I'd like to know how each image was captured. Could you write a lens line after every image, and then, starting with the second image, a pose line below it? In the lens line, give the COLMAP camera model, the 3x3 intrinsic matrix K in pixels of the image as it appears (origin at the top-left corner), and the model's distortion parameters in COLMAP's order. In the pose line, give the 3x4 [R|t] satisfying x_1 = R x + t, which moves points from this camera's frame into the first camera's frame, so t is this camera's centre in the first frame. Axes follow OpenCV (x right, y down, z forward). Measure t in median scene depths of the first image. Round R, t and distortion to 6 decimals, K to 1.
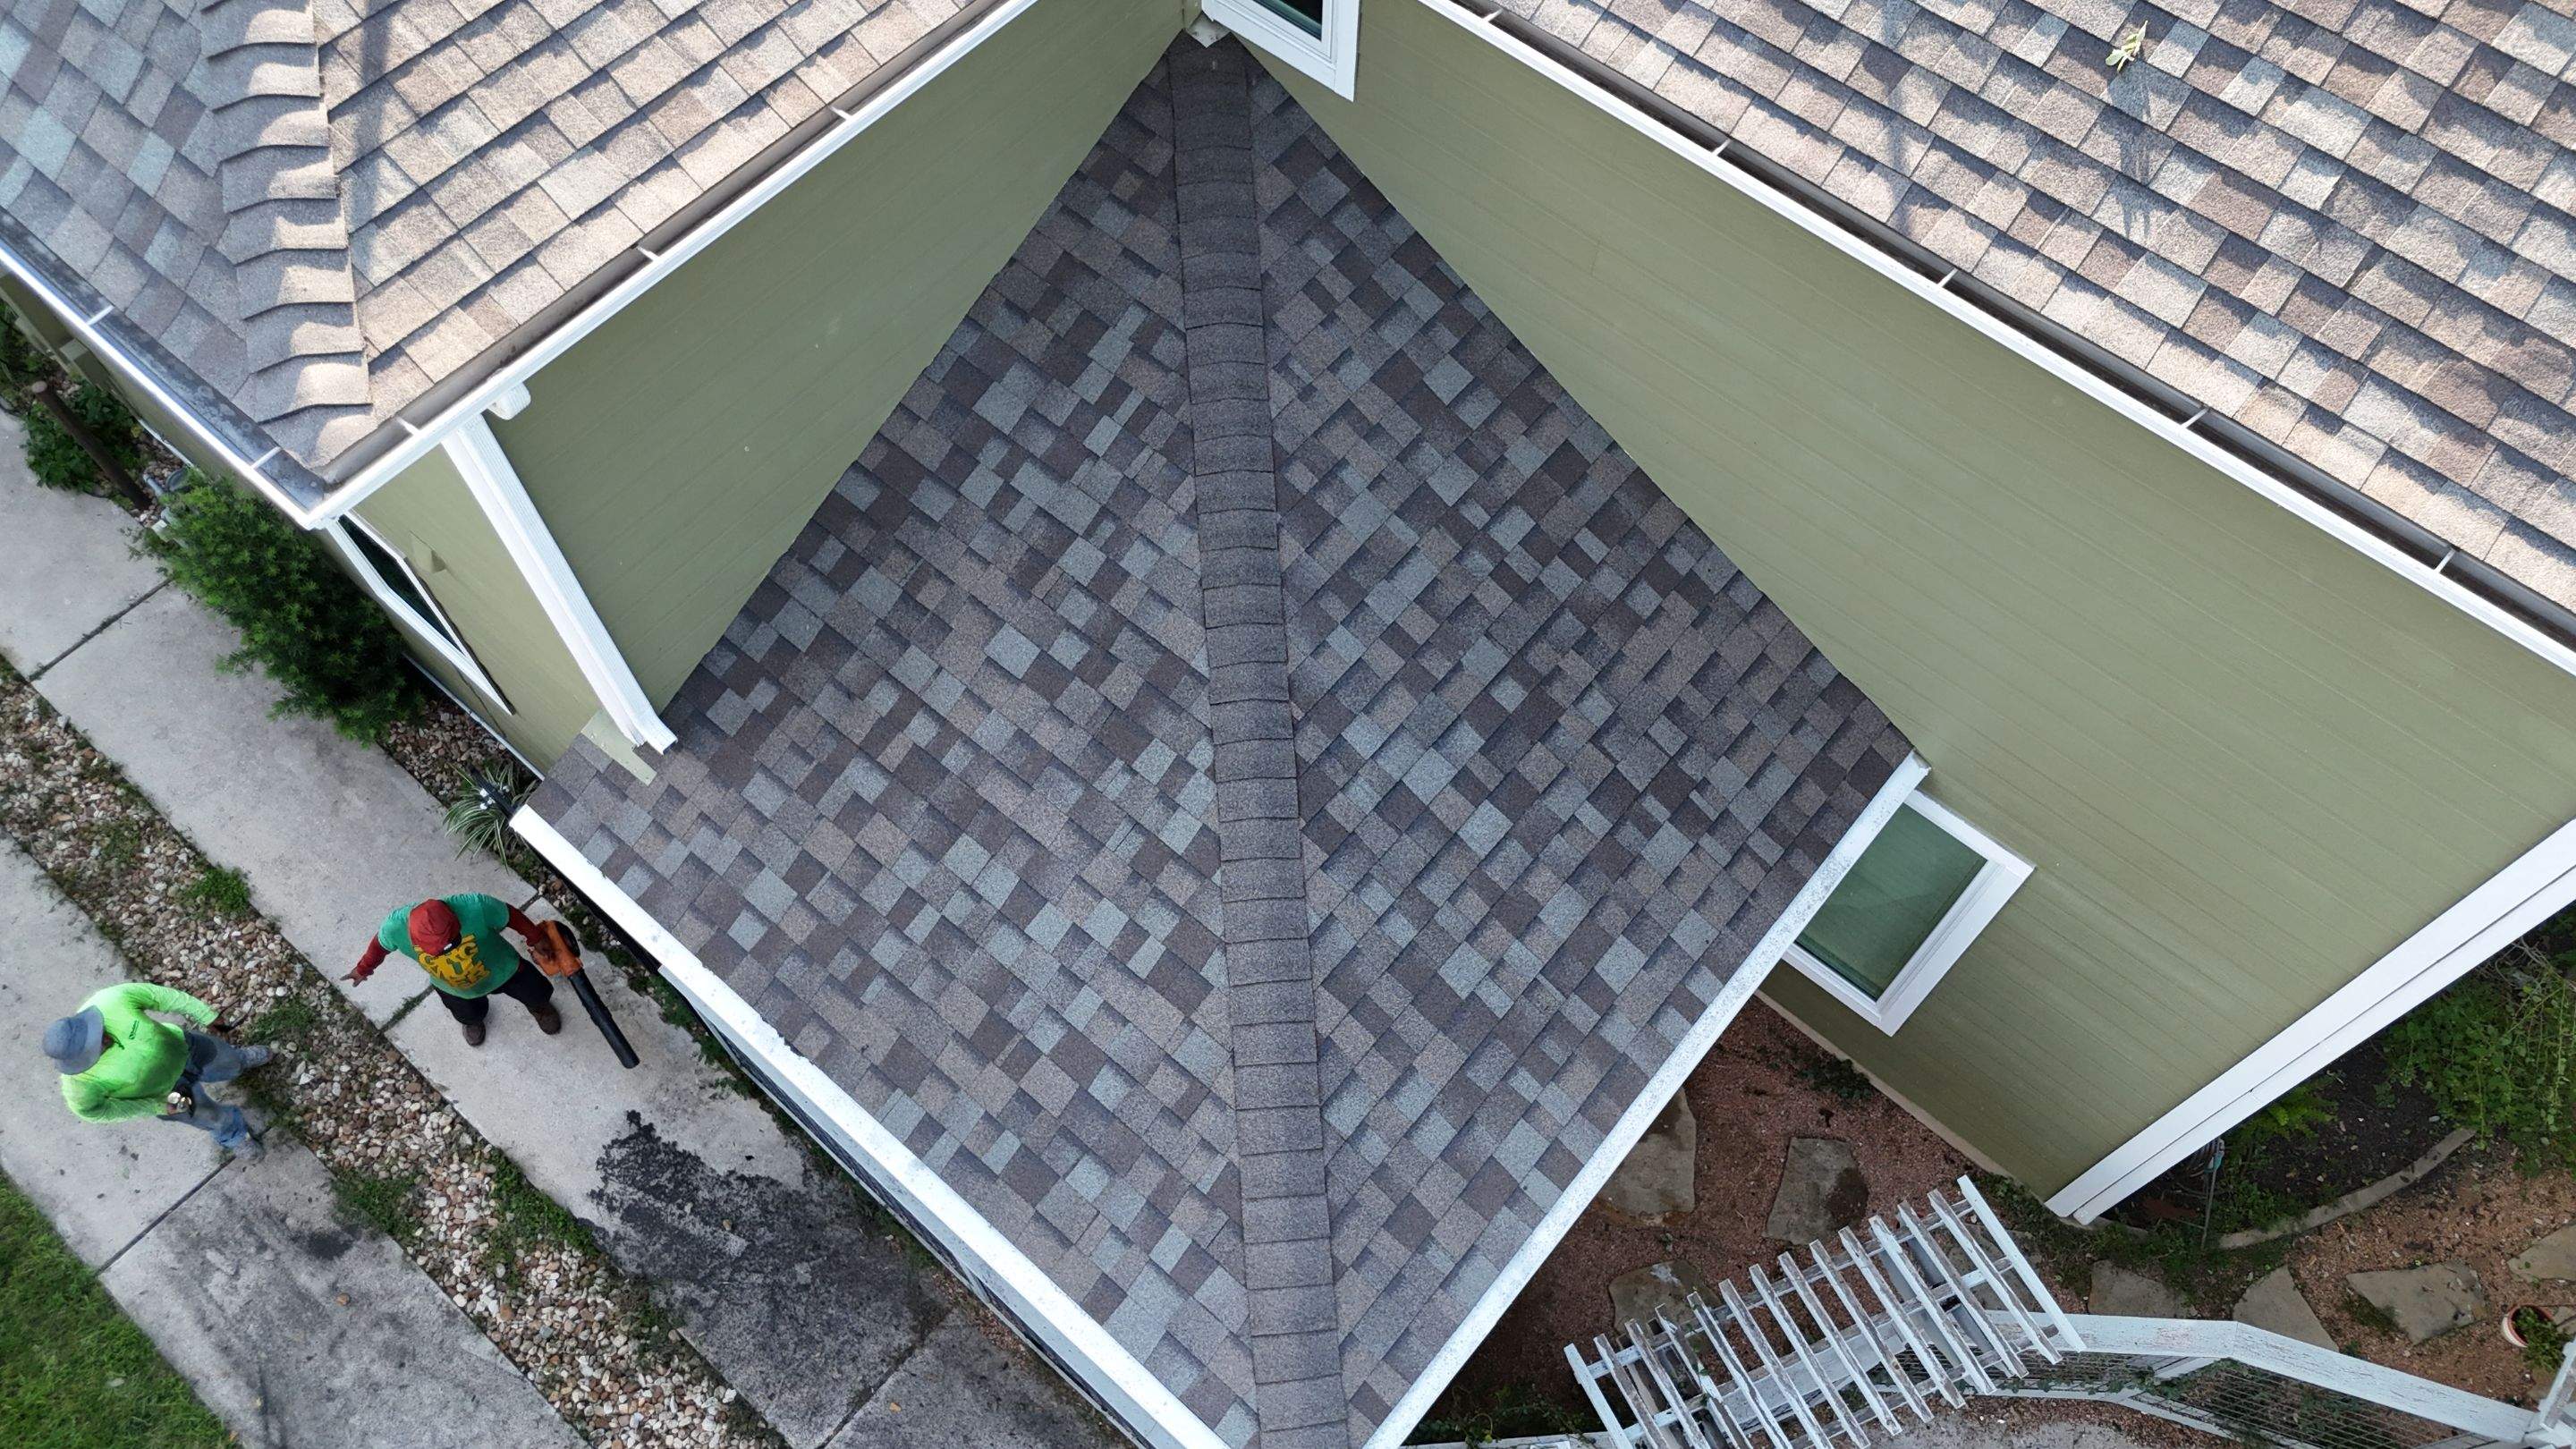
lens RADIAL K [[1868.3, 0, 1324.8], [0, 1868.3, 719.8], [0, 0, 1]] dist [0.068131, -0.049959]
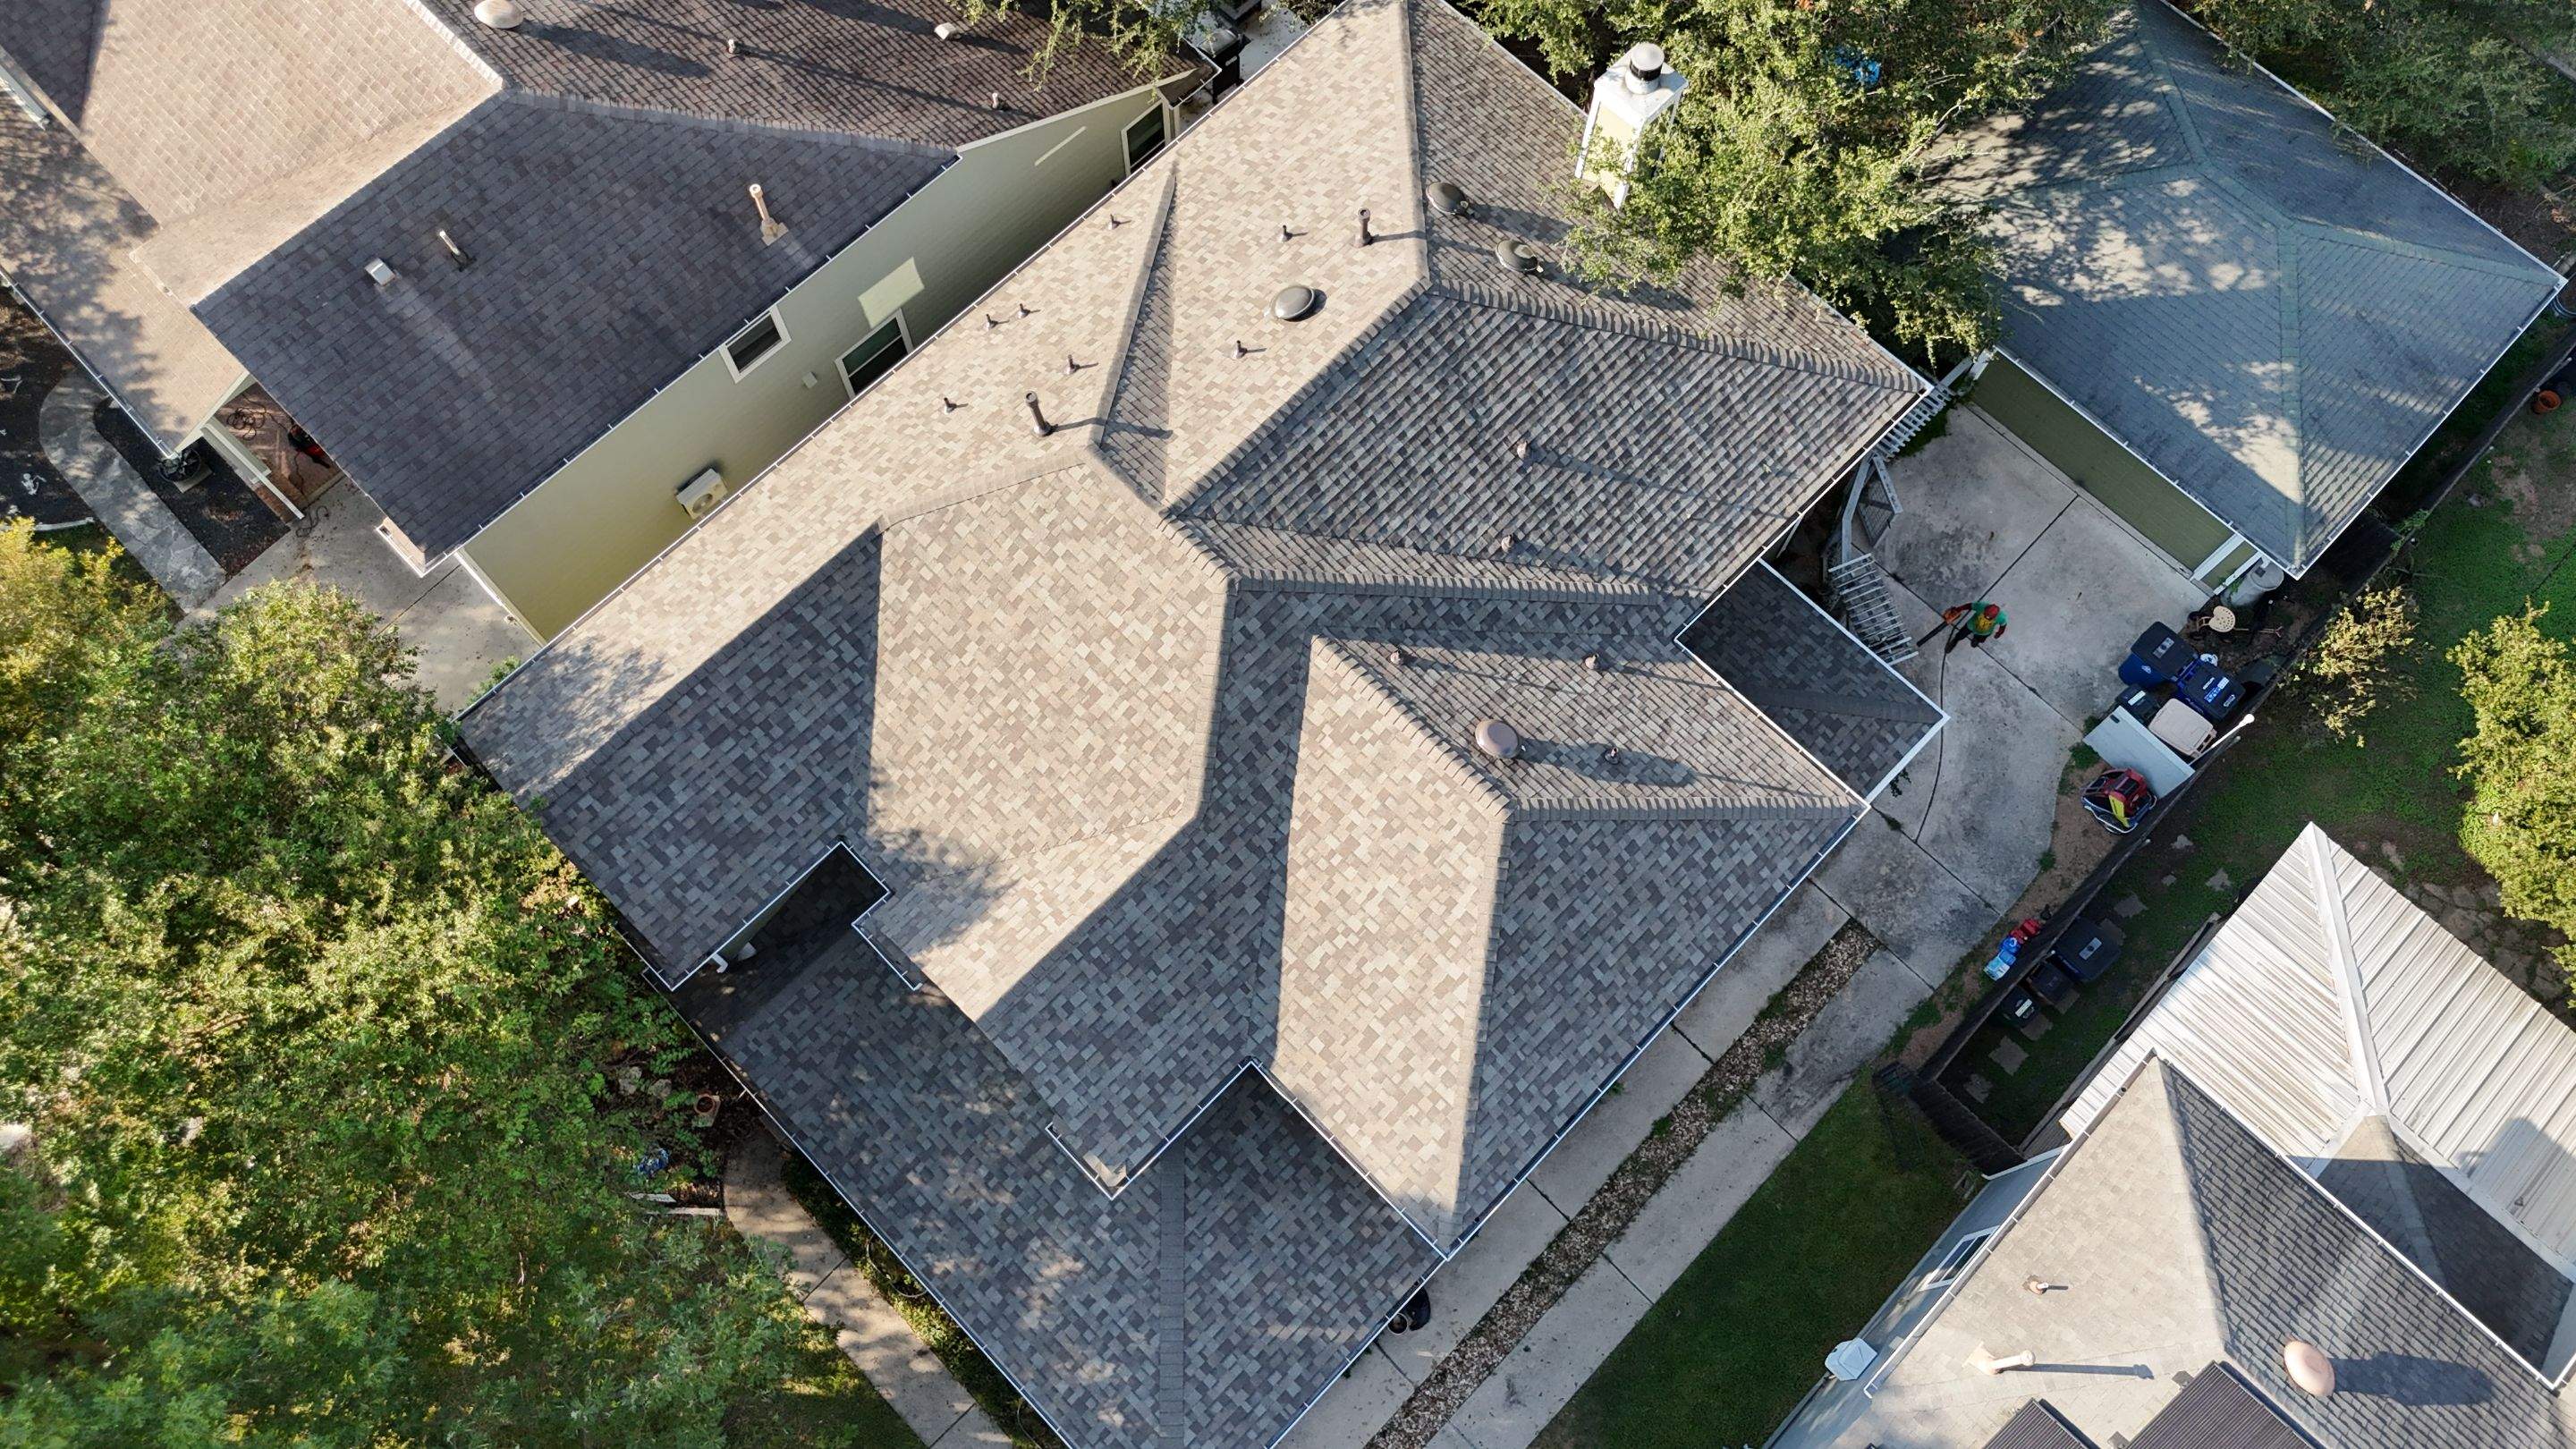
lens RADIAL K [[1905.2, 0, 1288.6], [0, 1905.2, 664.5], [0, 0, 1]] dist [0.163278, -0.348447]
pose [[0.086637, -0.932494, 0.350640, -1.923168], [0.863254, 0.245953, 0.440795, -3.489411], [-0.497280, 0.264503, 0.826288, -2.408433]]
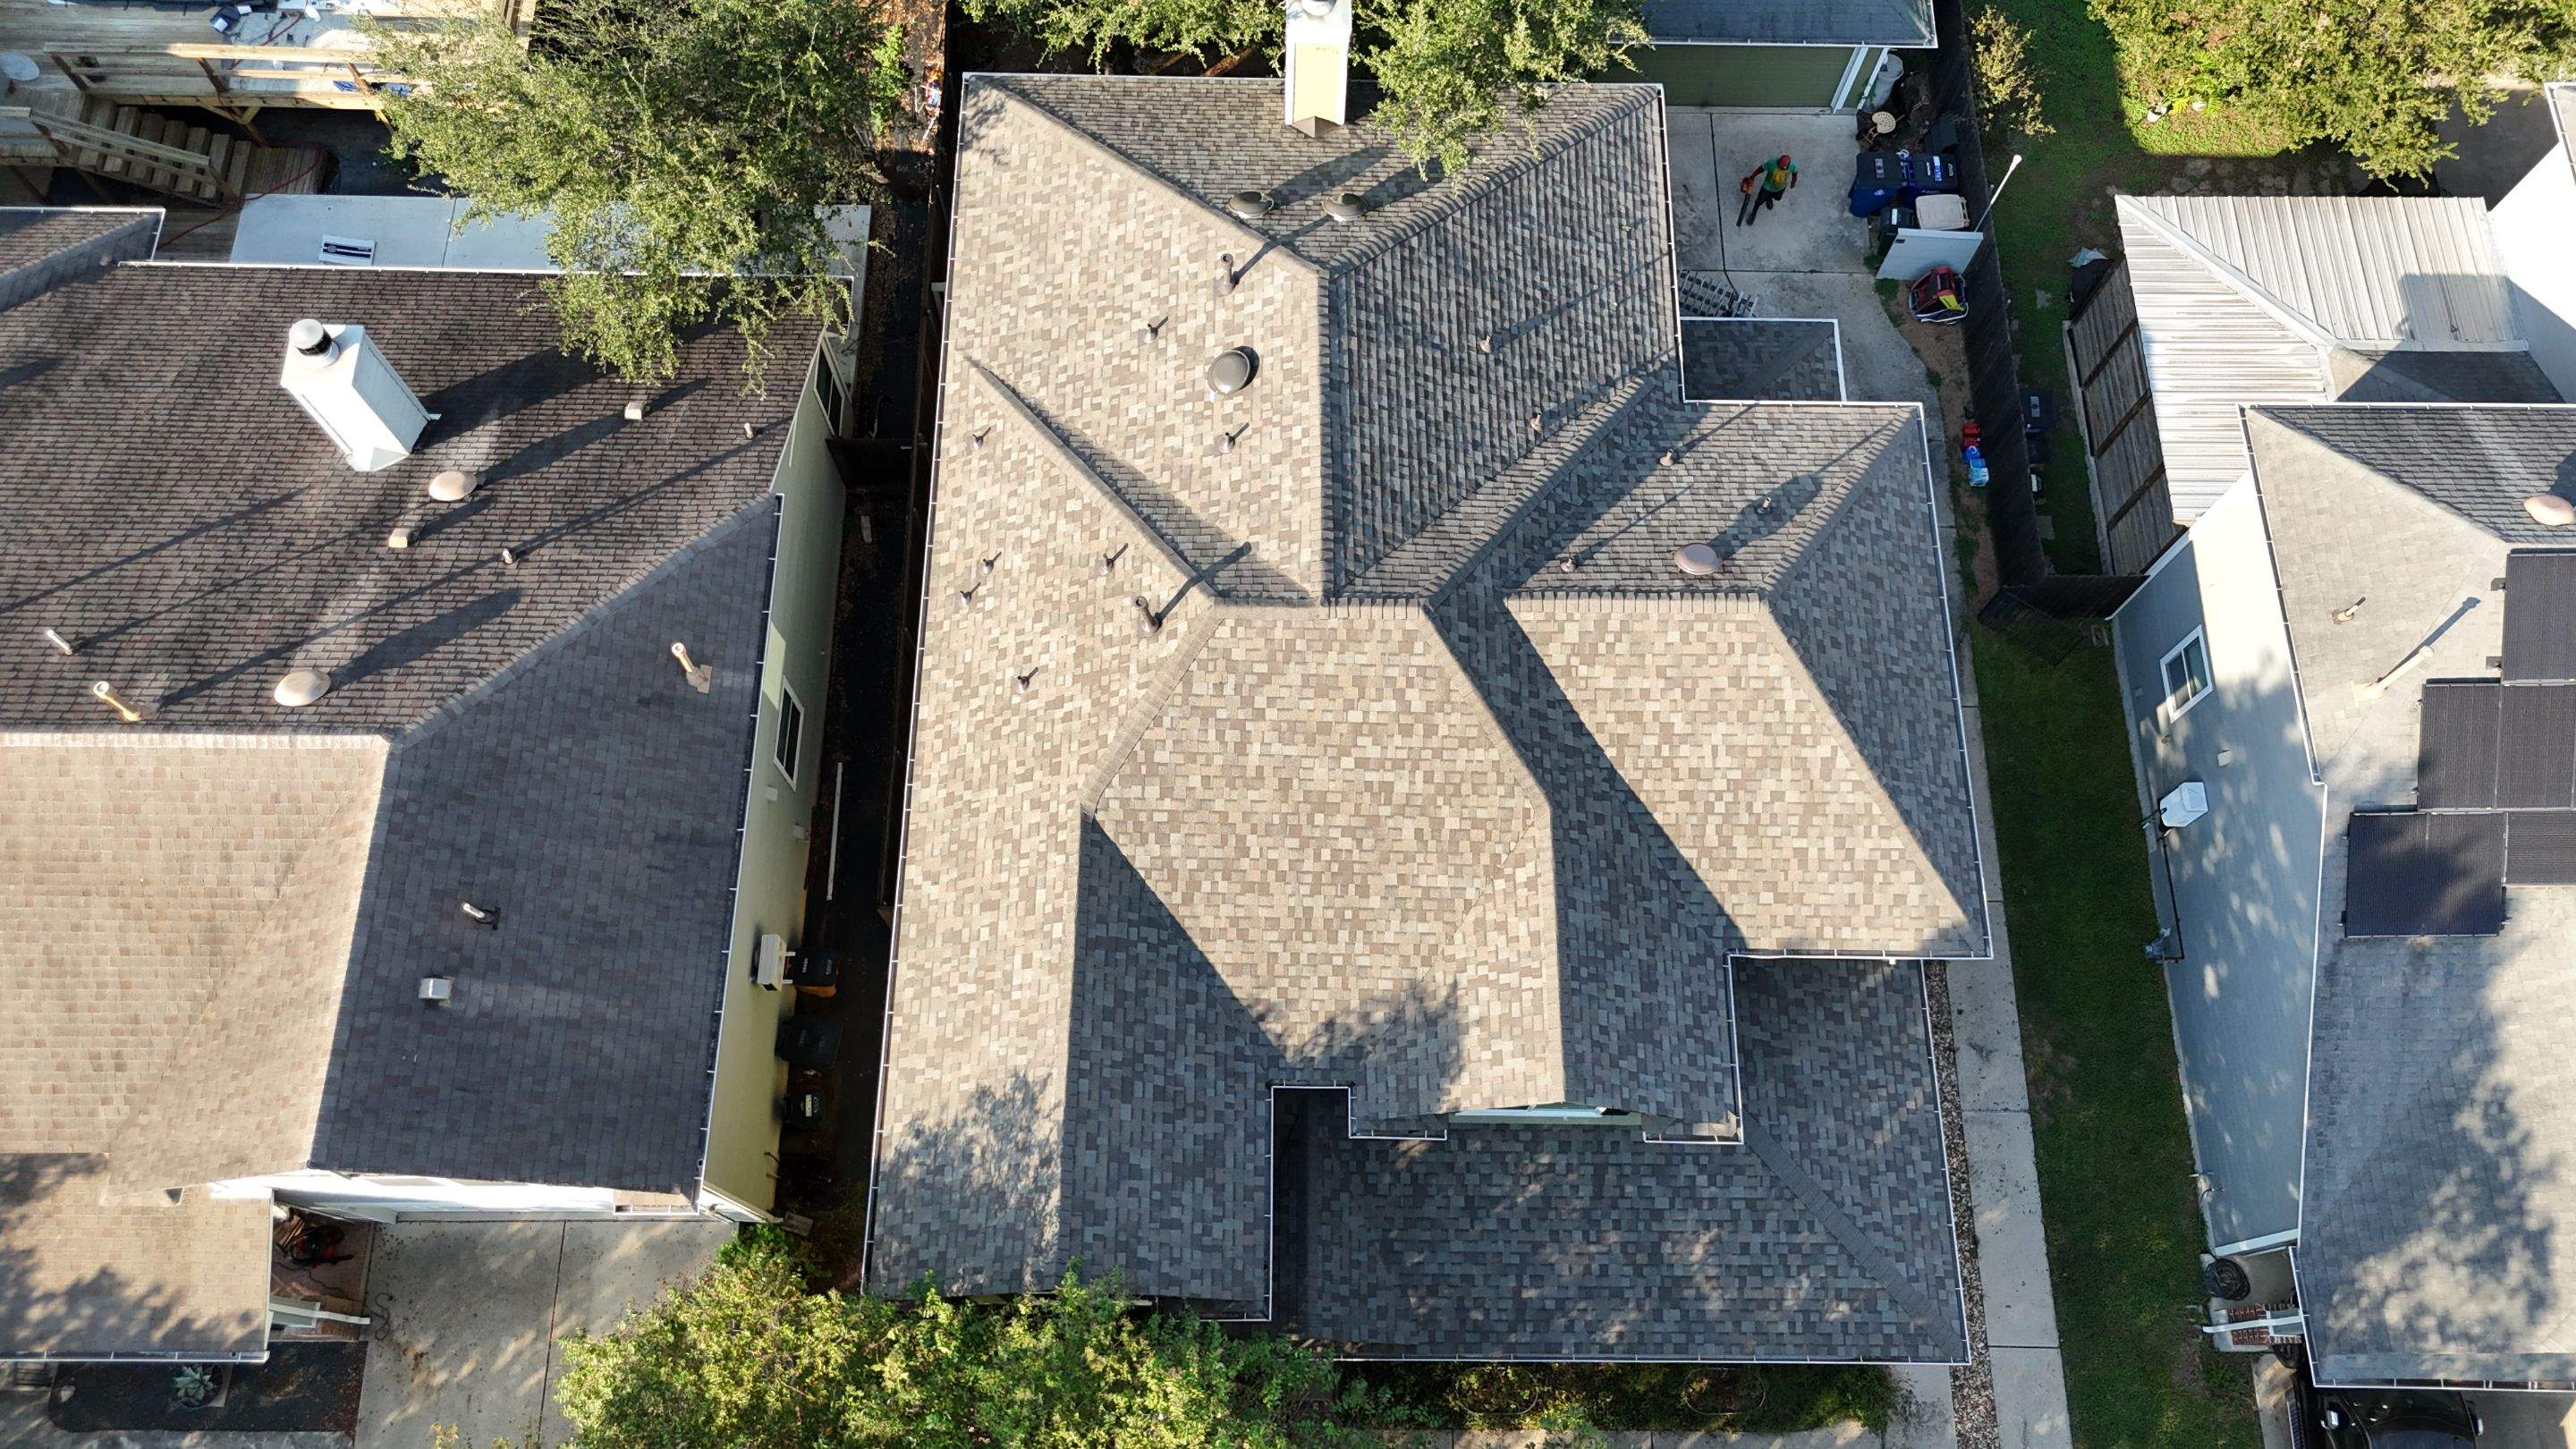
lens RADIAL K [[1878.8, 0, 1261.9], [0, 1878.8, 683.2], [0, 0, 1]] dist [0.169816, -0.327126]
pose [[-0.632675, -0.727957, 0.264198, -1.247800], [0.664061, -0.334449, 0.668705, -4.916670], [-0.398428, 0.598517, 0.695005, -1.519640]]
